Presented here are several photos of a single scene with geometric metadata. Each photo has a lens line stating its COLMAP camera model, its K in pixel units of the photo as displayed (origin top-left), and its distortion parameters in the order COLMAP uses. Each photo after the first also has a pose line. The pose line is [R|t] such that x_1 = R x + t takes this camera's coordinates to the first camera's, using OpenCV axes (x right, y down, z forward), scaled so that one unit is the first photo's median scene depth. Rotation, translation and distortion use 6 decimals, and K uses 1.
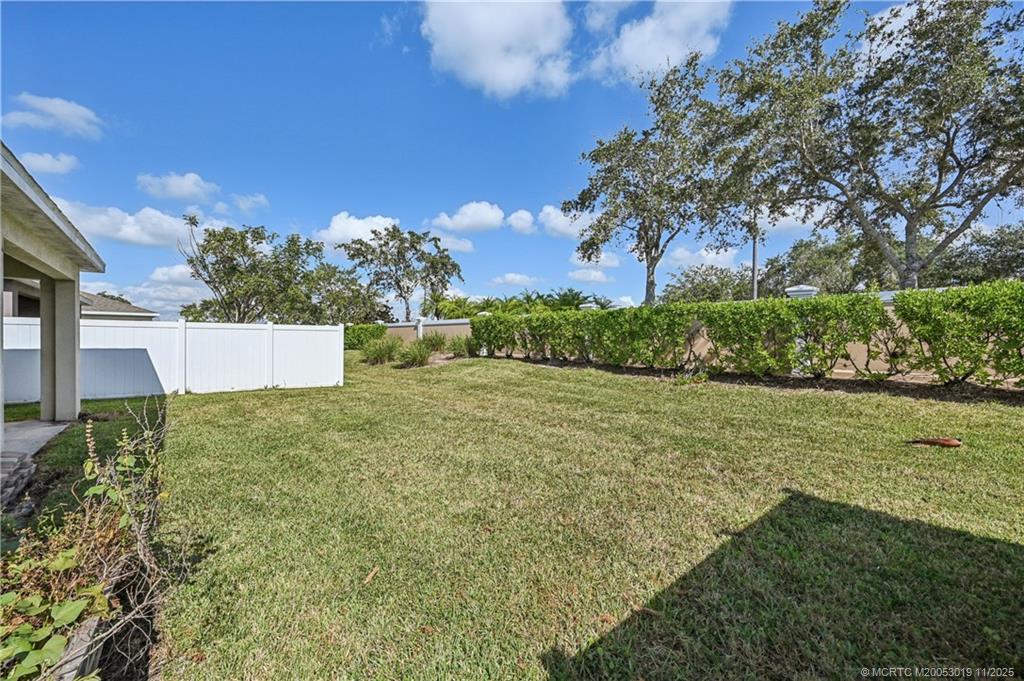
lens RADIAL K [[403.1, 0, 513.4], [0, 403.1, 336.9], [0, 0, 1]] dist [-0.001339, -0.000036]
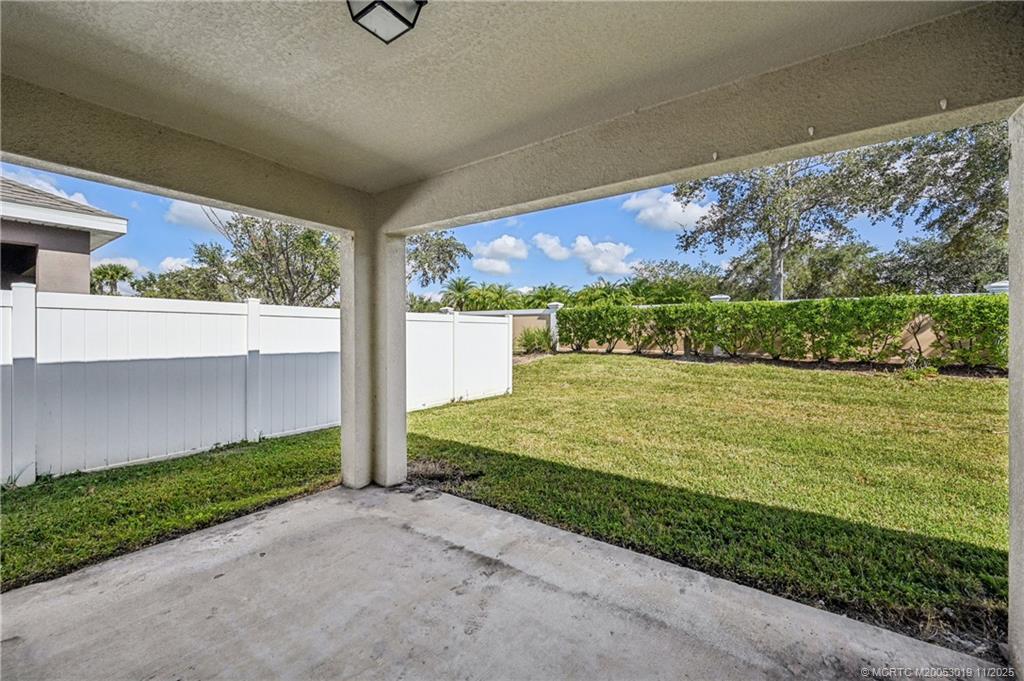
lens RADIAL K [[403.1, 0, 513.4], [0, 403.1, 336.9], [0, 0, 1]] dist [-0.001339, -0.000036]
pose [[0.967501, -0.006308, 0.252790, -0.557994], [0.000987, 0.999775, 0.021171, -0.005605], [-0.252867, -0.020234, 0.967290, 0.202504]]
